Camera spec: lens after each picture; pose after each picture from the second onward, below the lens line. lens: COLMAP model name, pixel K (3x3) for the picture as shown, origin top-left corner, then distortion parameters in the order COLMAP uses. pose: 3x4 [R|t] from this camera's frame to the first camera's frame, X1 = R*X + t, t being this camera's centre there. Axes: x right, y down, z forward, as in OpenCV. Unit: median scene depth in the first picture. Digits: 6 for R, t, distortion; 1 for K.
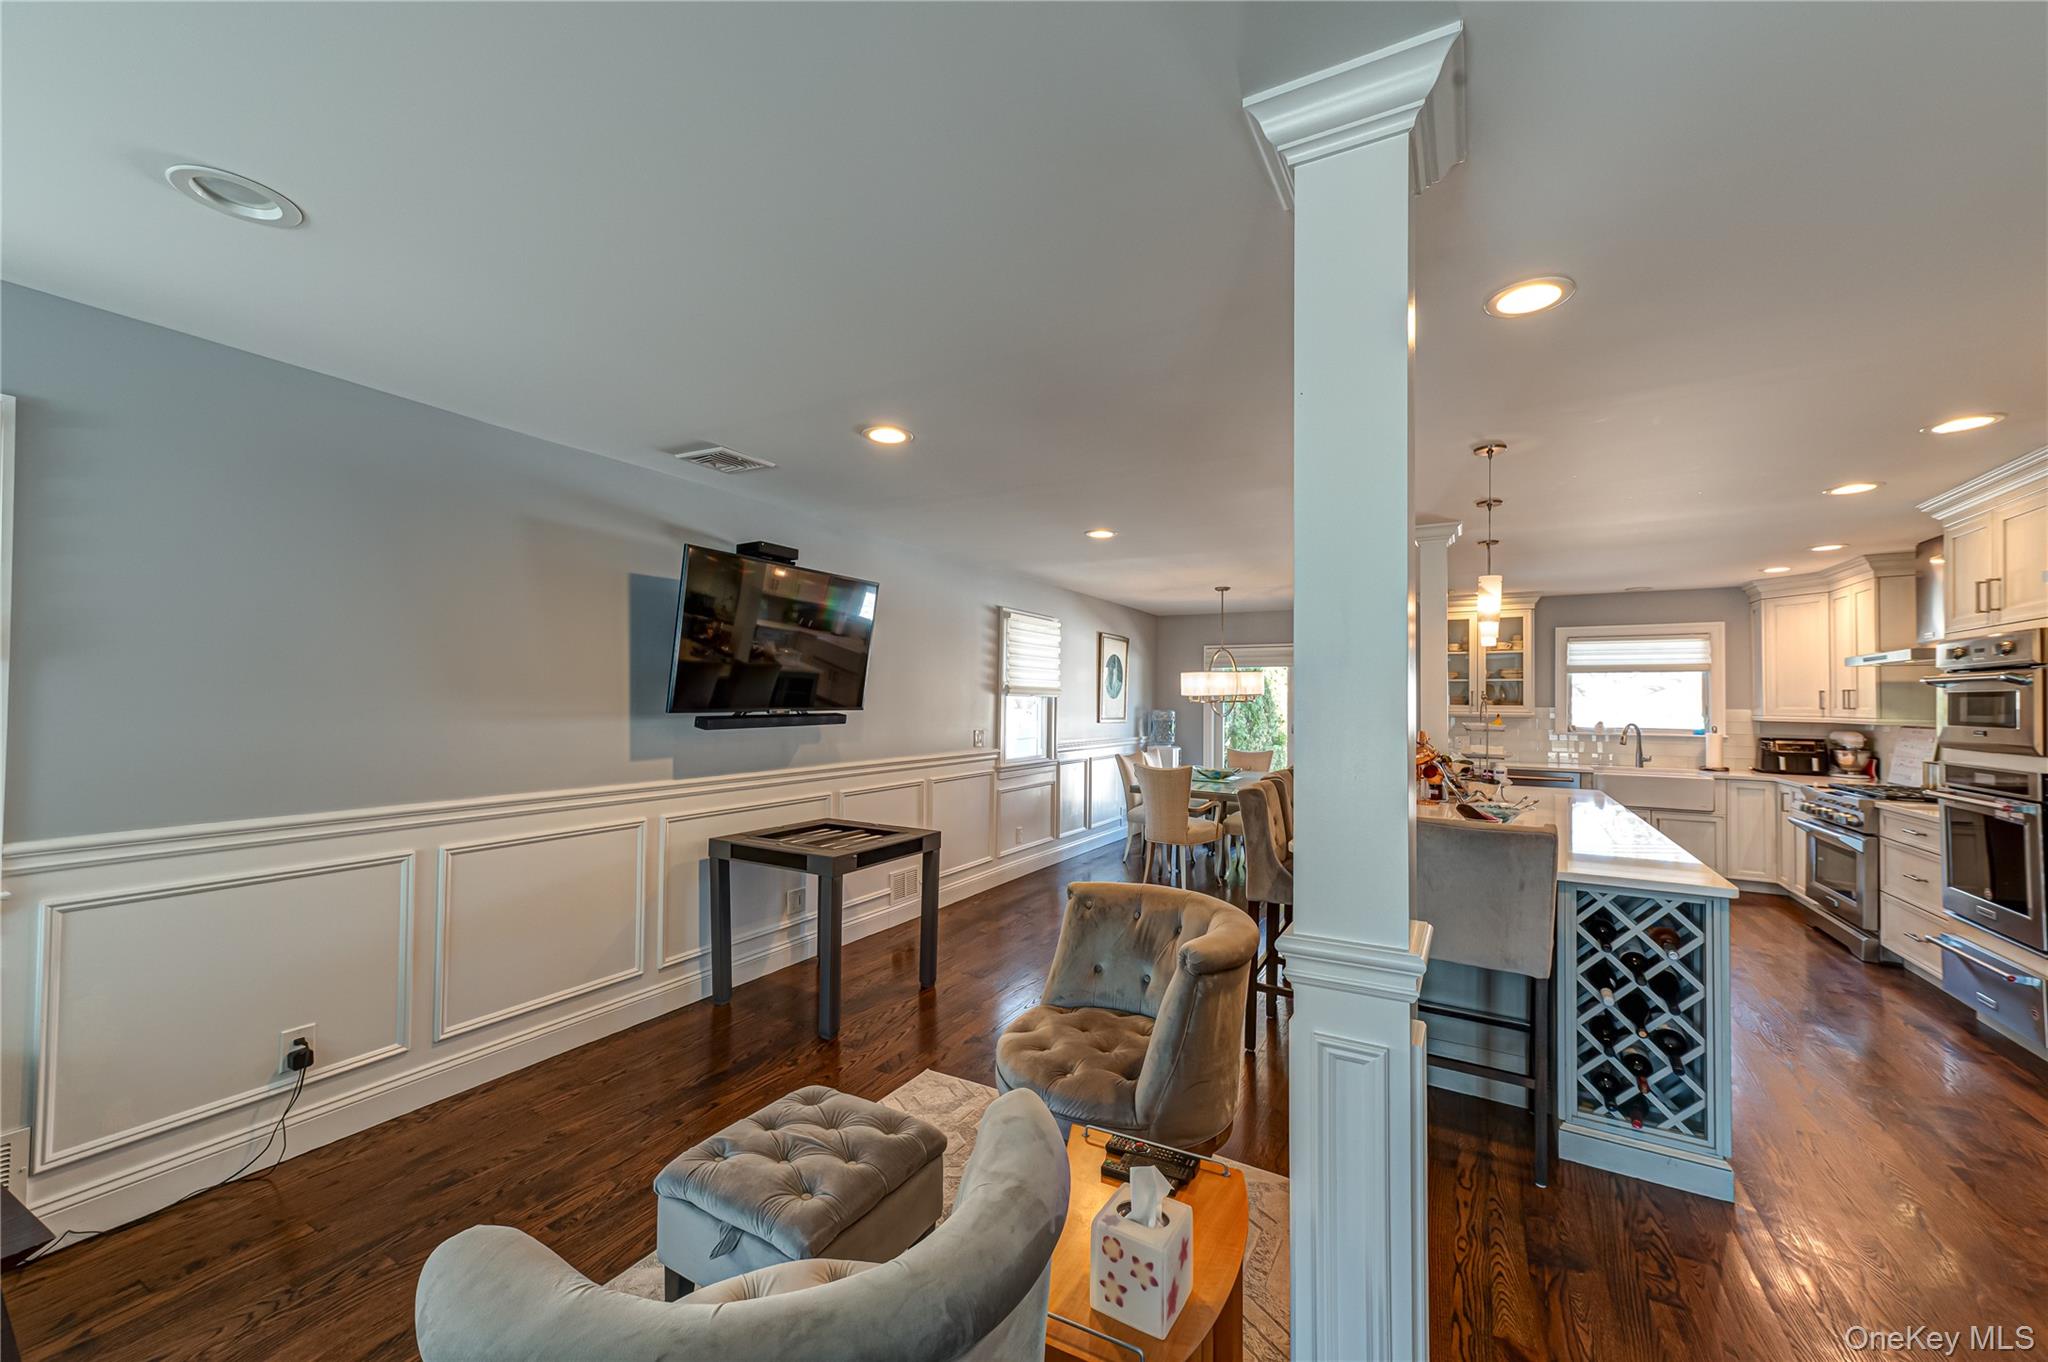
lens RADIAL K [[793.0, 0, 1026.2], [0, 793.0, 689.8], [0, 0, 1]] dist [0.018384, -0.000838]
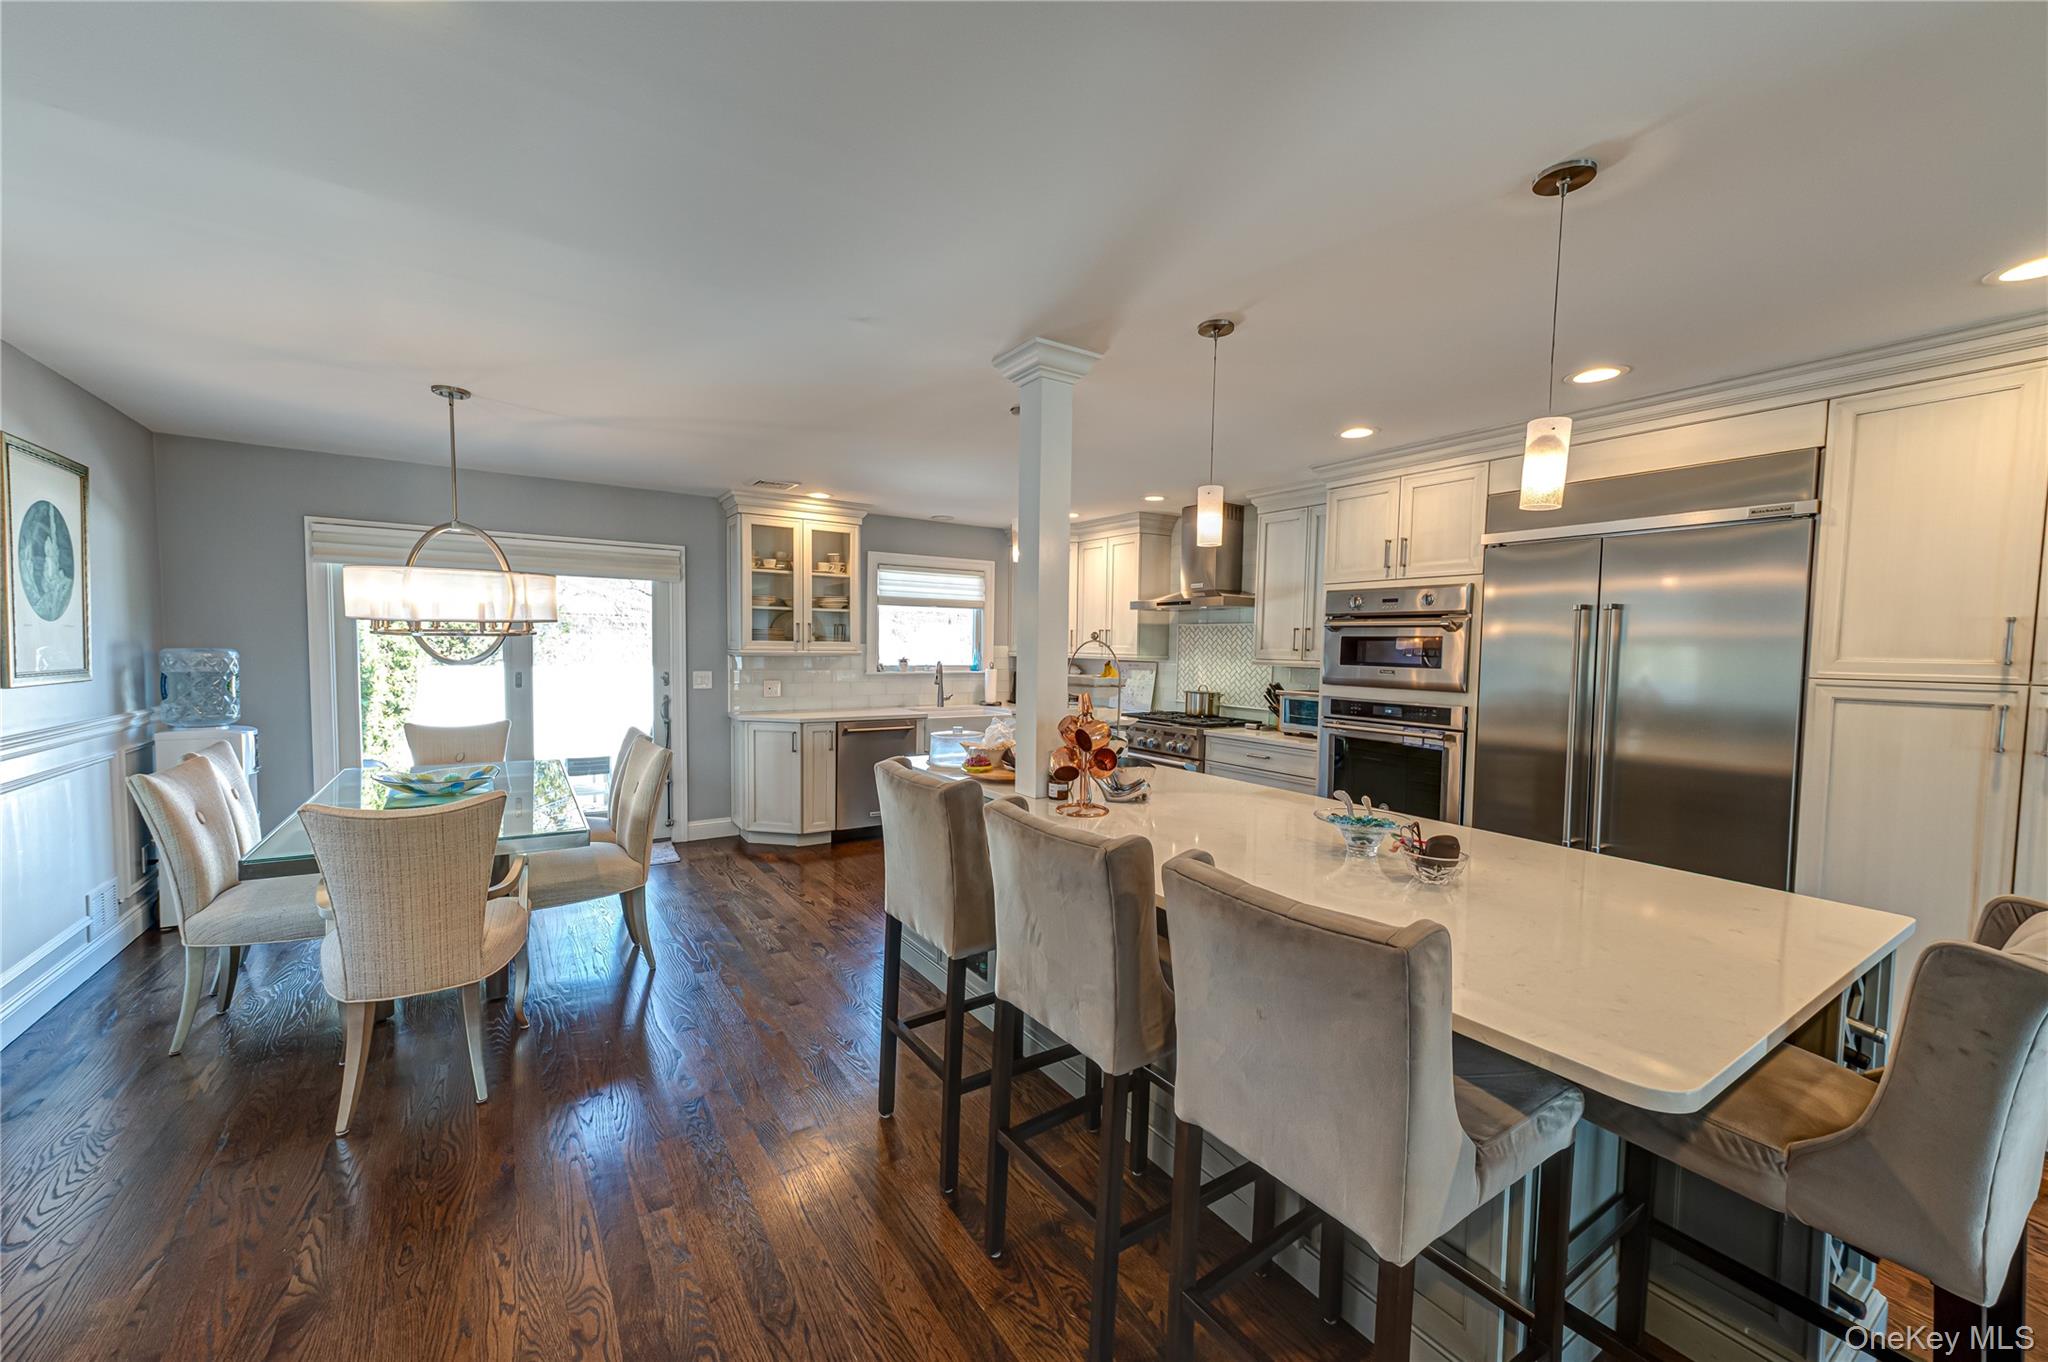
lens RADIAL K [[793.0, 0, 1032.4], [0, 793.0, 690.1], [0, 0, 1]] dist [0.018384, -0.000838]
pose [[0.445078, -0.054688, 0.893820, -0.035346], [-0.026279, 0.996906, 0.074081, 0.004088], [-0.895106, -0.056460, 0.442264, 0.515050]]
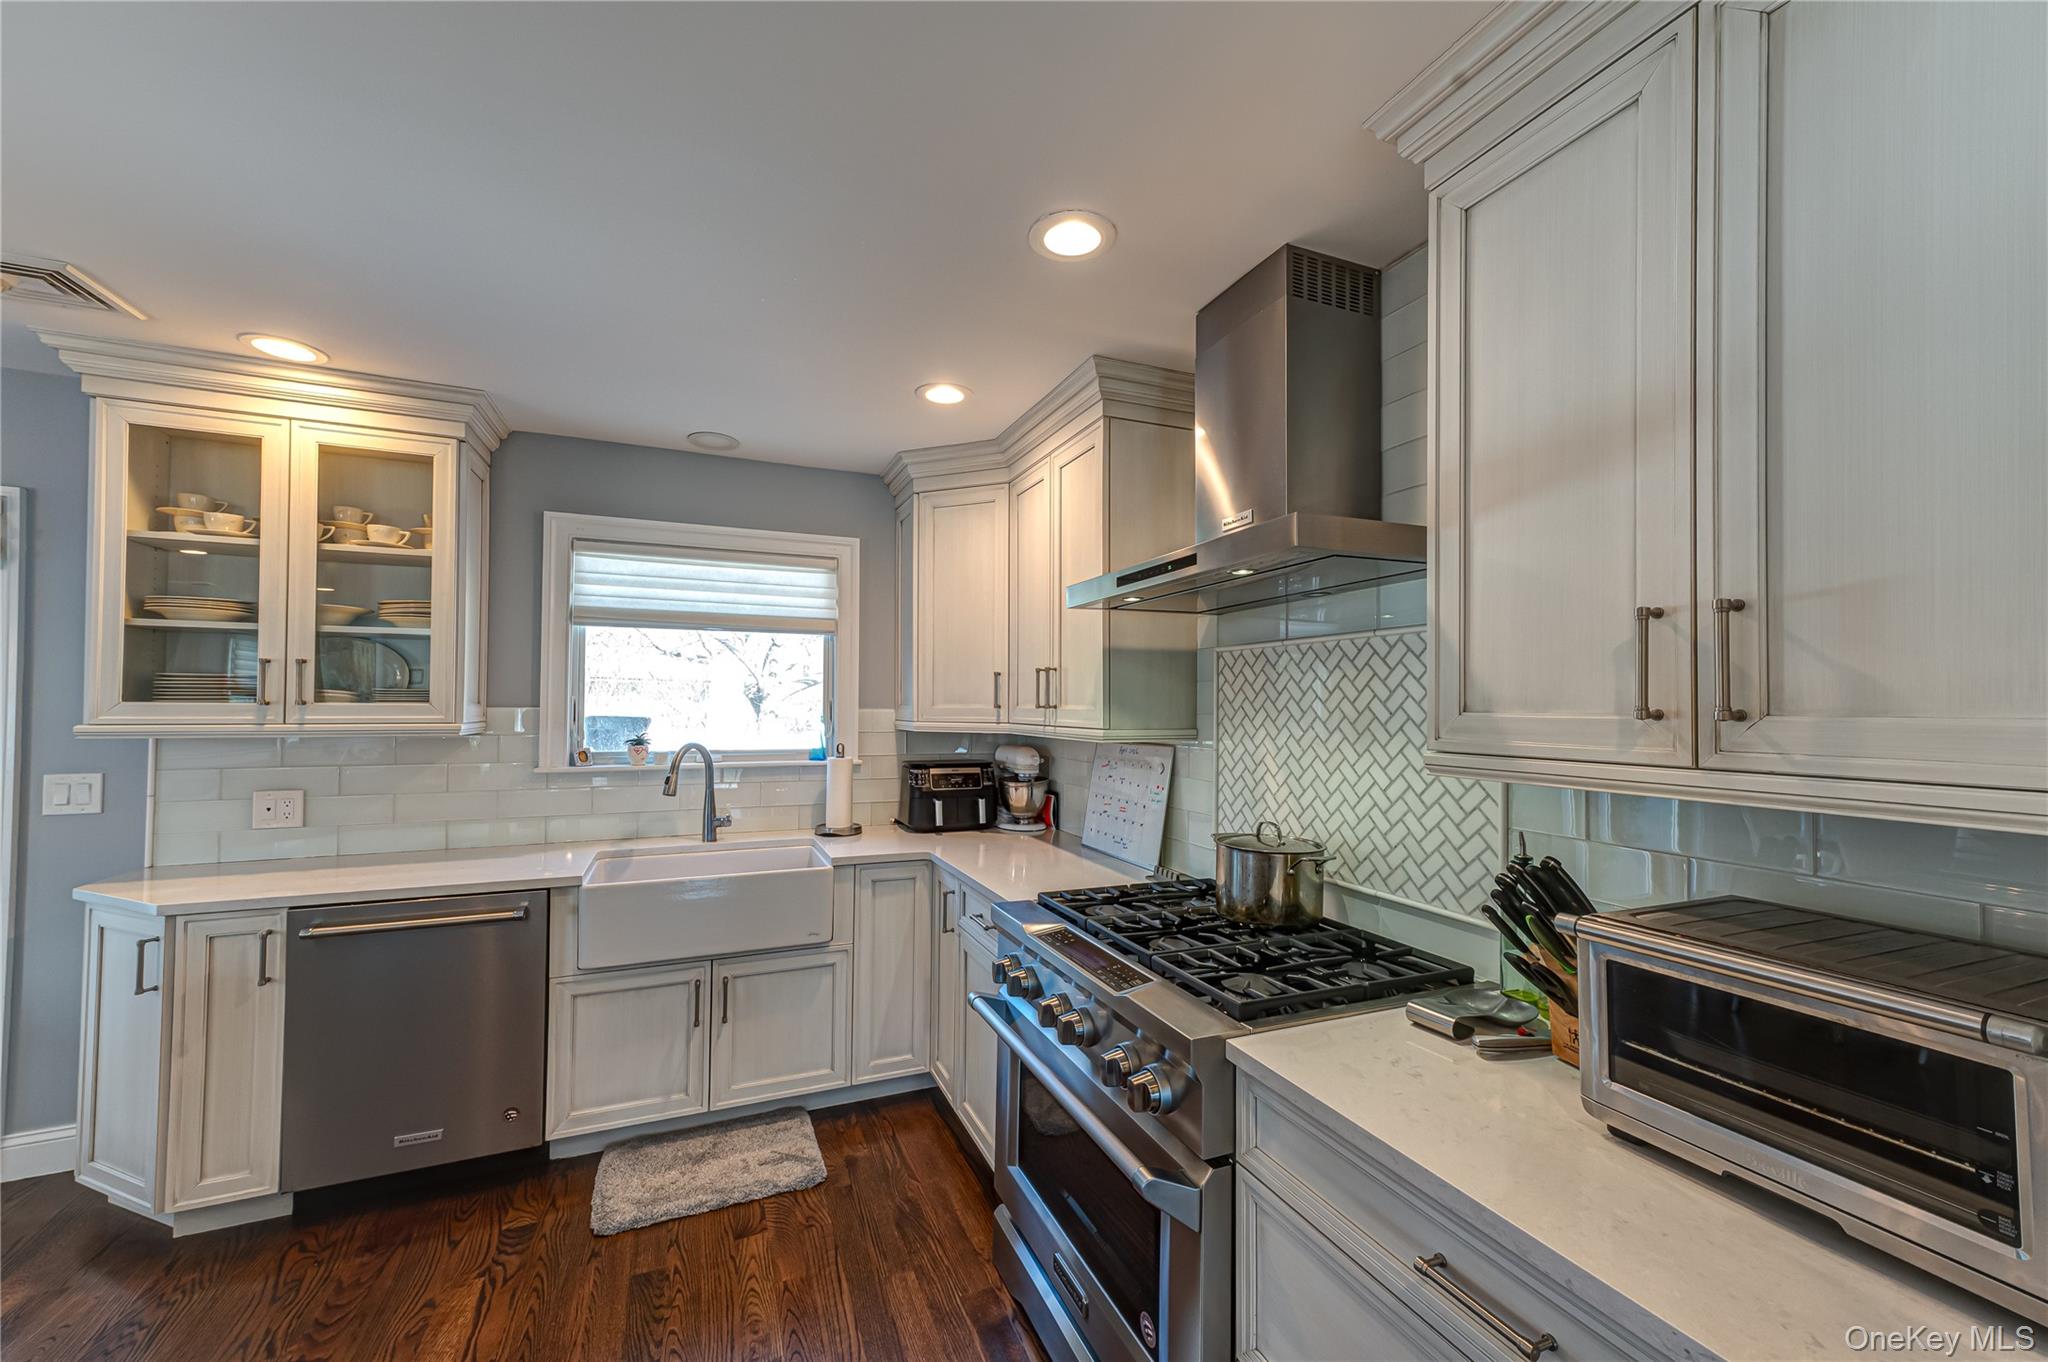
lens RADIAL K [[793.0, 0, 1028.3], [0, 793.0, 686.4], [0, 0, 1]] dist [0.018384, -0.000838]
pose [[0.612710, 0.013384, 0.790194, 0.557545], [-0.012835, 0.999893, -0.006984, 0.012680], [-0.790203, -0.005862, 0.612817, 0.628051]]
